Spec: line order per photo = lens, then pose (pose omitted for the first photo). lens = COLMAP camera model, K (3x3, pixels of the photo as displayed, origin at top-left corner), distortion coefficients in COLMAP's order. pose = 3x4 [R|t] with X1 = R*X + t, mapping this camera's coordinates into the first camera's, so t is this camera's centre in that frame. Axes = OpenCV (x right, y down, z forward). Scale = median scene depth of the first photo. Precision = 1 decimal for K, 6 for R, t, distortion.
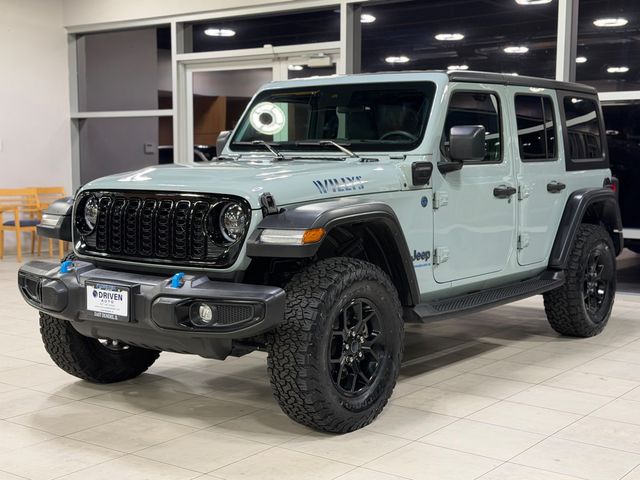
lens RADIAL K [[936.8, 0, 320.0], [0, 936.8, 240.0], [0, 0, 1]] dist [0.117240, 0.004948]
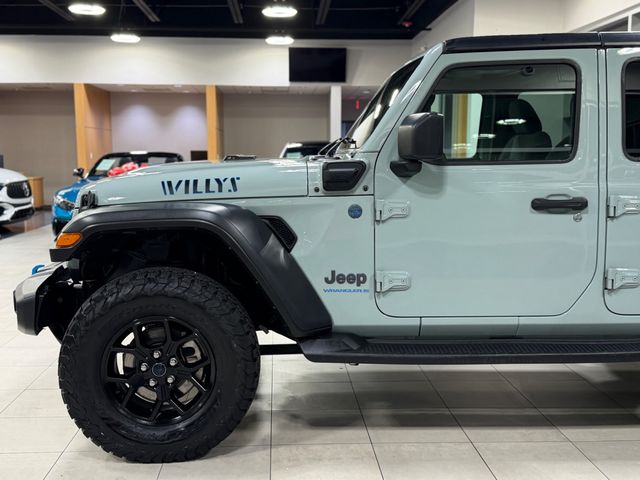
lens RADIAL K [[735.1, 0, 320.0], [0, 735.1, 240.0], [0, 0, 1]] dist [0.125865, -0.007196]
pose [[0.640078, 0.089137, -0.763122, 0.591755], [-0.069433, 0.995894, 0.058088, -0.052979], [0.765167, 0.015805, 0.643638, 0.597318]]
